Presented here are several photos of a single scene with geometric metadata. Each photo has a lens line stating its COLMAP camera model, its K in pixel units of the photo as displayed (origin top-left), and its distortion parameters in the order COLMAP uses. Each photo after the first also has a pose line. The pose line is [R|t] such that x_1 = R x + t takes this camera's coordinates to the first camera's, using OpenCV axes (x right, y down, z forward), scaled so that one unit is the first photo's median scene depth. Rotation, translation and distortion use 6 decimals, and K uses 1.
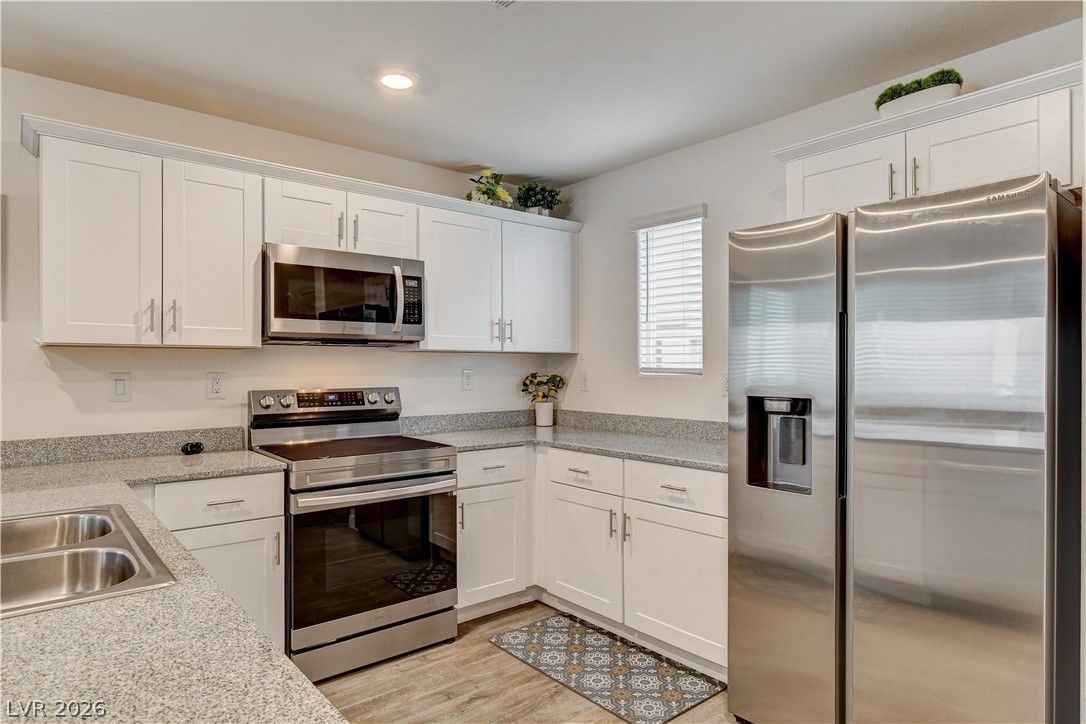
lens RADIAL K [[628.7, 0, 541.2], [0, 628.7, 368.7], [0, 0, 1]] dist [-0.008142, 0.000725]
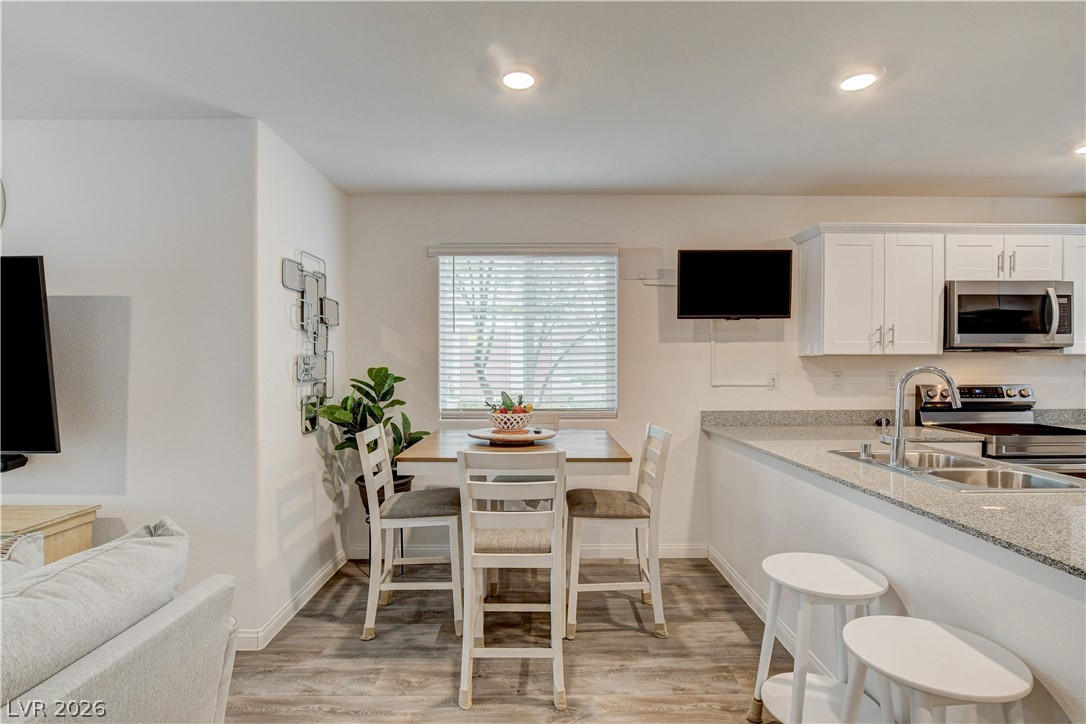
lens RADIAL K [[543.6, 0, 541.3], [0, 543.6, 369.1], [0, 0, 1]] dist [-0.019238, 0.001645]
pose [[0.770303, 0.007467, -0.637634, -0.329456], [-0.002950, 0.999962, 0.008146, -0.007468], [0.637671, -0.004394, 0.770297, -0.465362]]
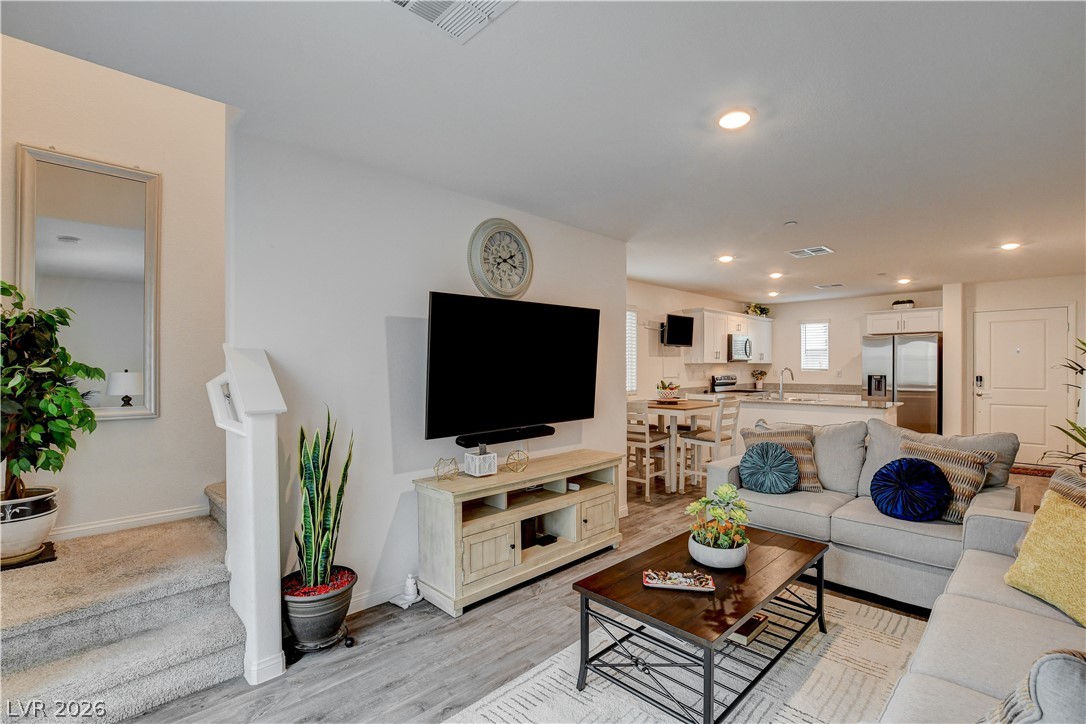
lens RADIAL K [[492.4, 0, 544.0], [0, 492.4, 368.4], [0, 0, 1]] dist [-0.021452, 0.000778]
pose [[0.996729, -0.002436, 0.080783, -1.531192], [0.002322, 0.999996, 0.001503, -0.009063], [-0.080787, -0.001311, 0.996731, -1.529443]]
